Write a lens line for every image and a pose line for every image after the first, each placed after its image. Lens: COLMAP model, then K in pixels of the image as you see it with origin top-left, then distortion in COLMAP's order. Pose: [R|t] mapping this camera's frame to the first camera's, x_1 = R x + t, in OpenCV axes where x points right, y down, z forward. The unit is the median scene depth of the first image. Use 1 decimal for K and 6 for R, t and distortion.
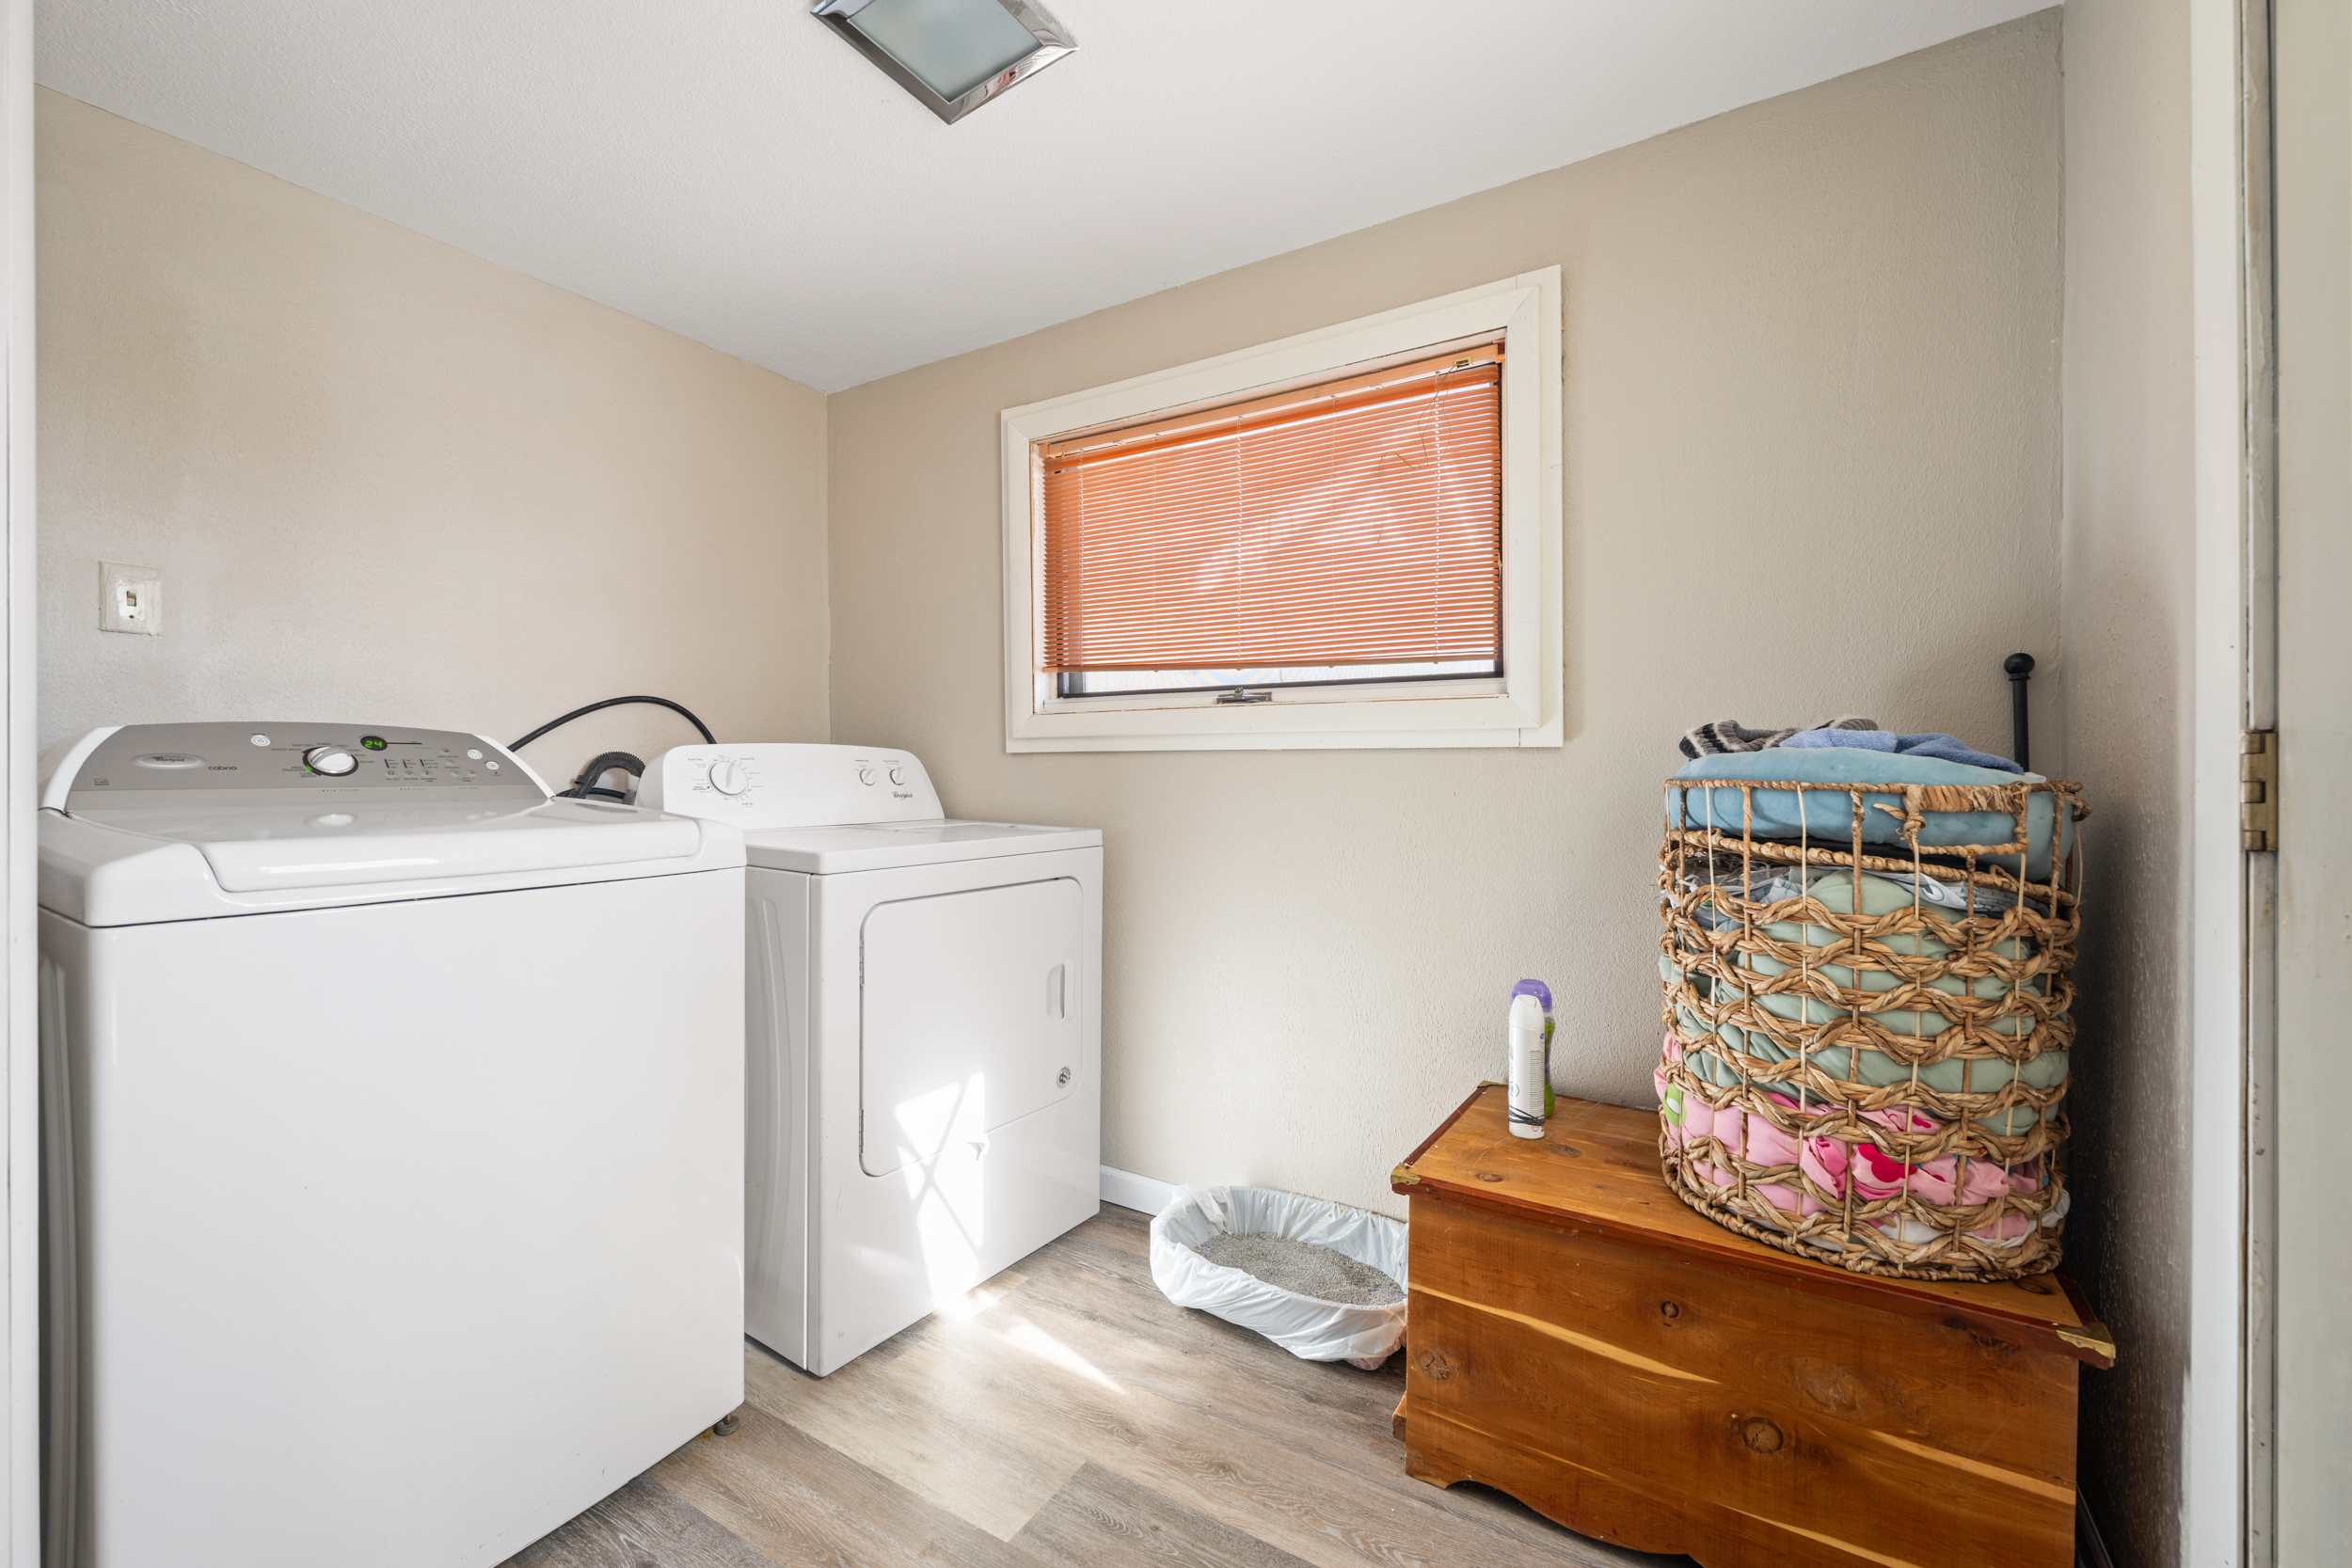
lens RADIAL K [[953.5, 0, 1170.9], [0, 953.5, 778.4], [0, 0, 1]] dist [-0.004345, -0.000565]
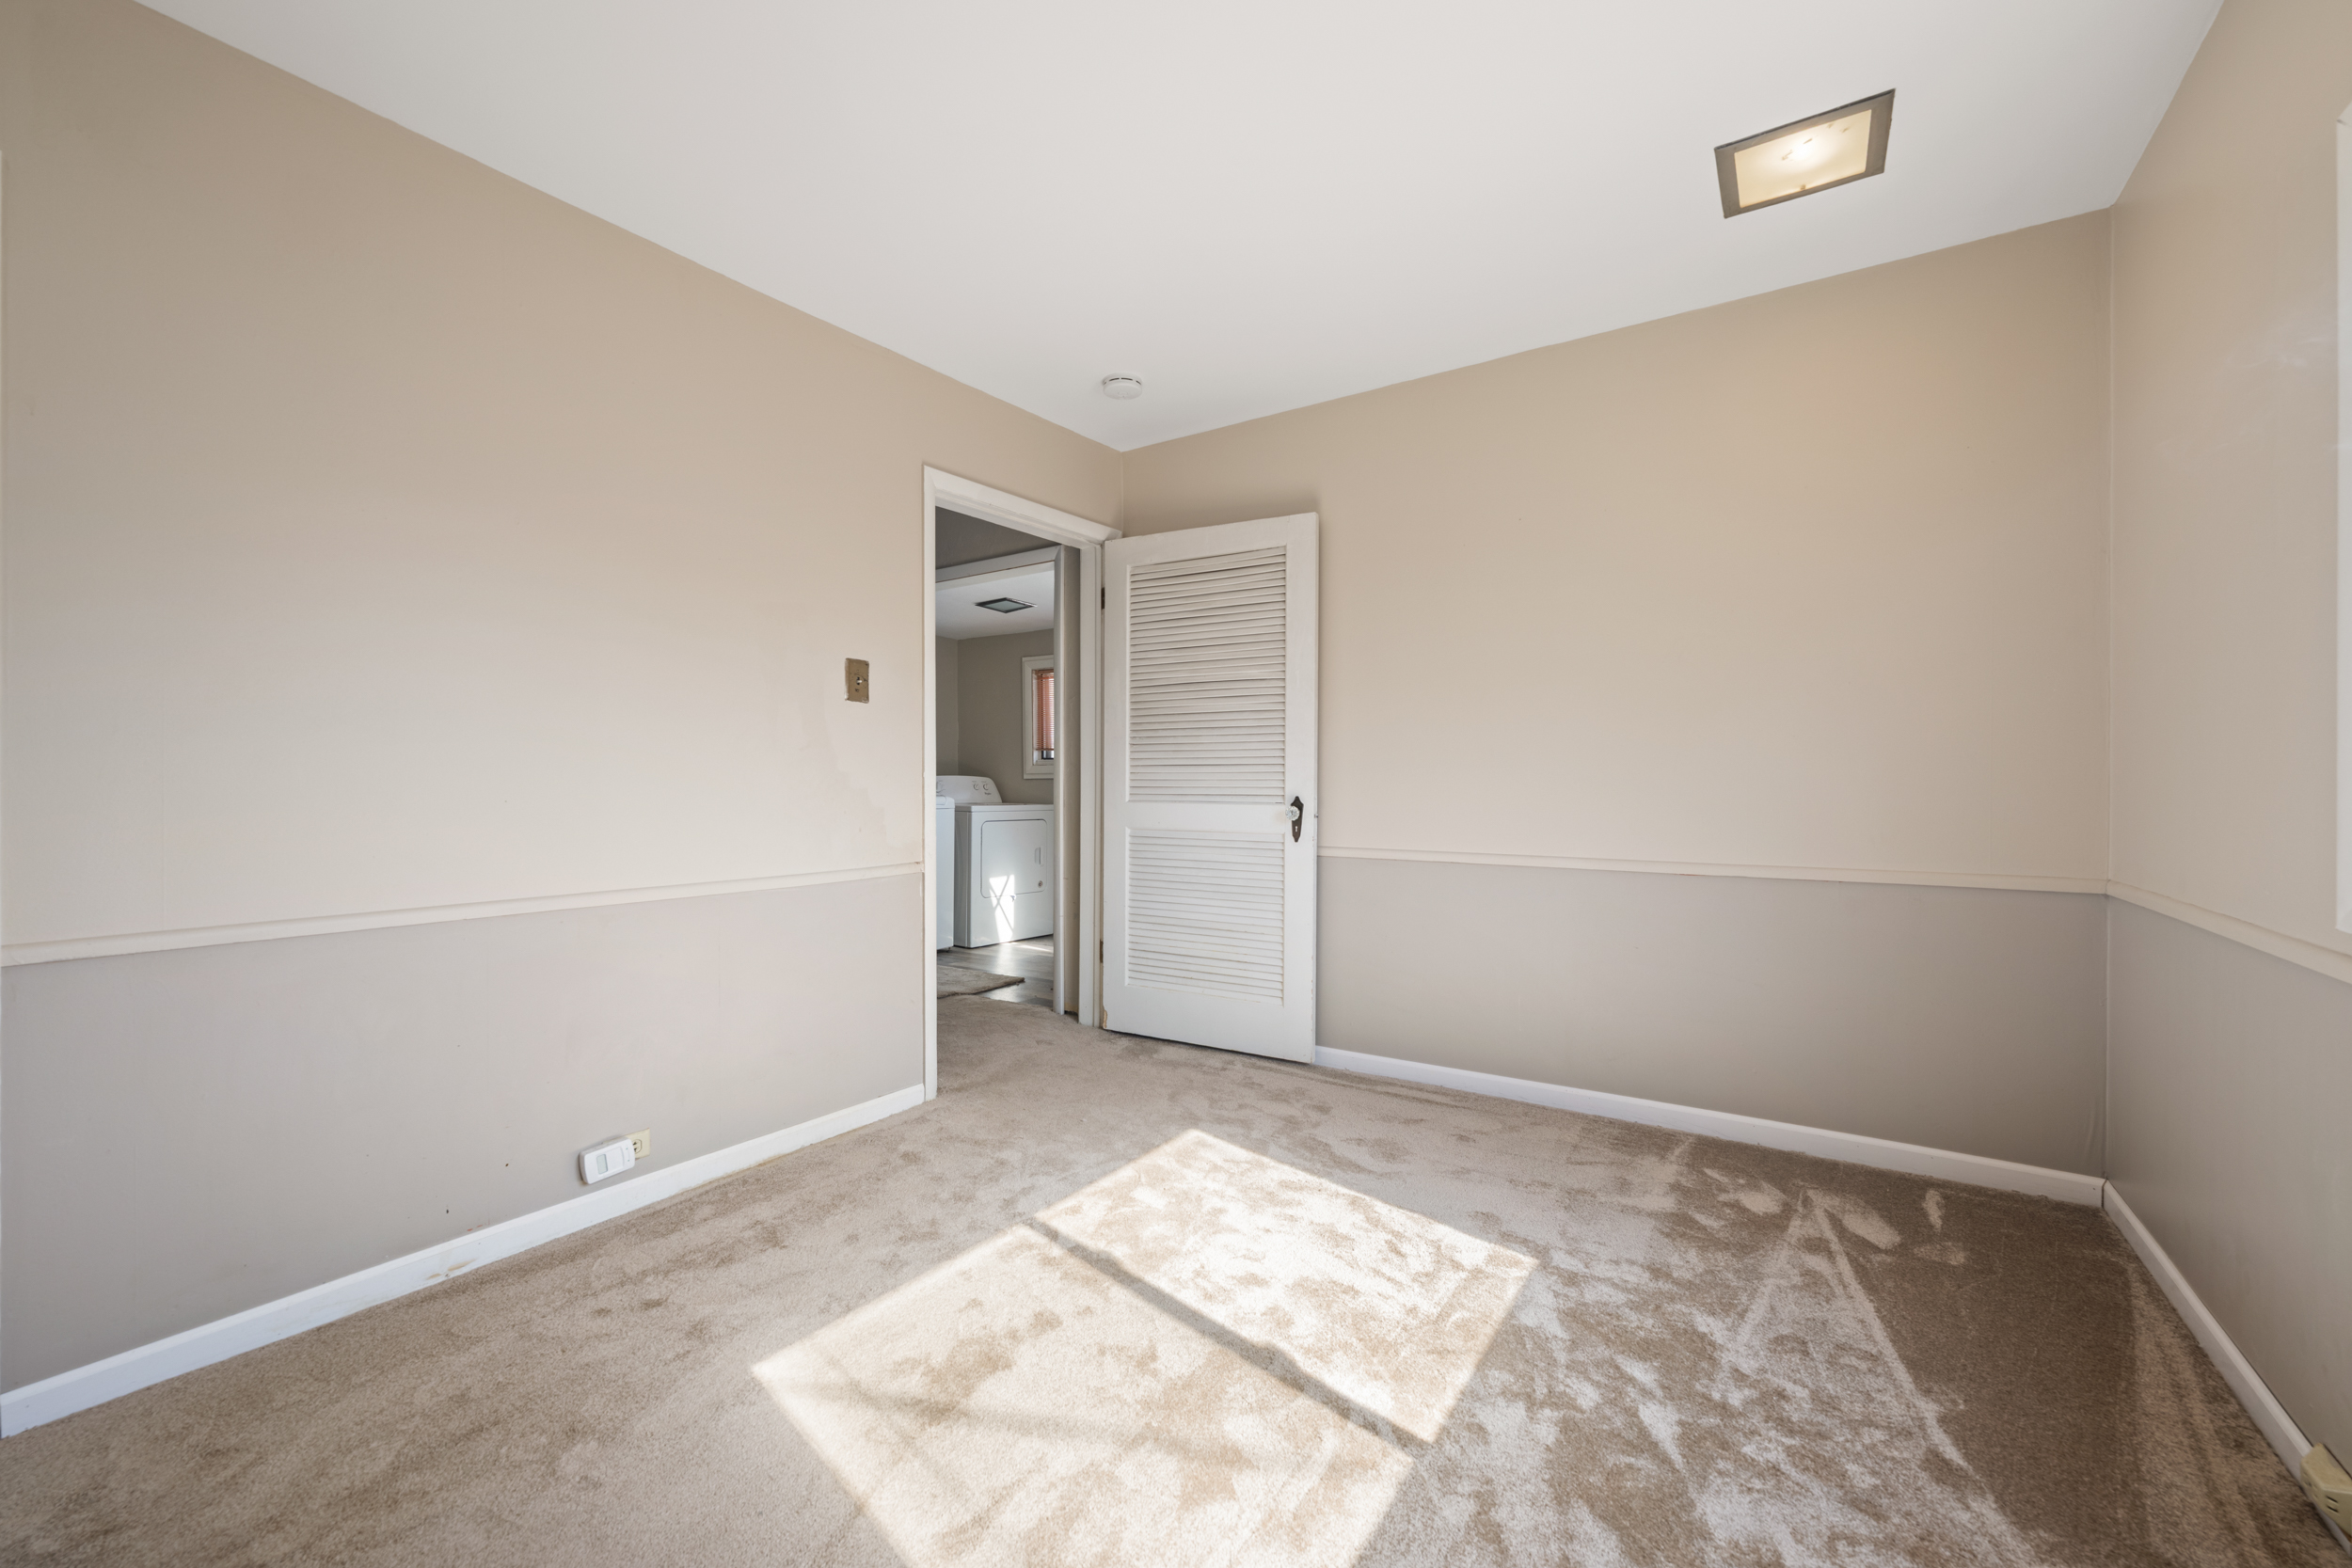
lens RADIAL K [[953.5, 0, 1180.4], [0, 953.5, 784.0], [0, 0, 1]] dist [-0.004345, -0.000565]
pose [[0.999314, 0.003423, -0.036865, 0.492968], [-0.003439, 0.999994, -0.000373, -0.014063], [0.036863, 0.000500, 0.999320, -2.251489]]
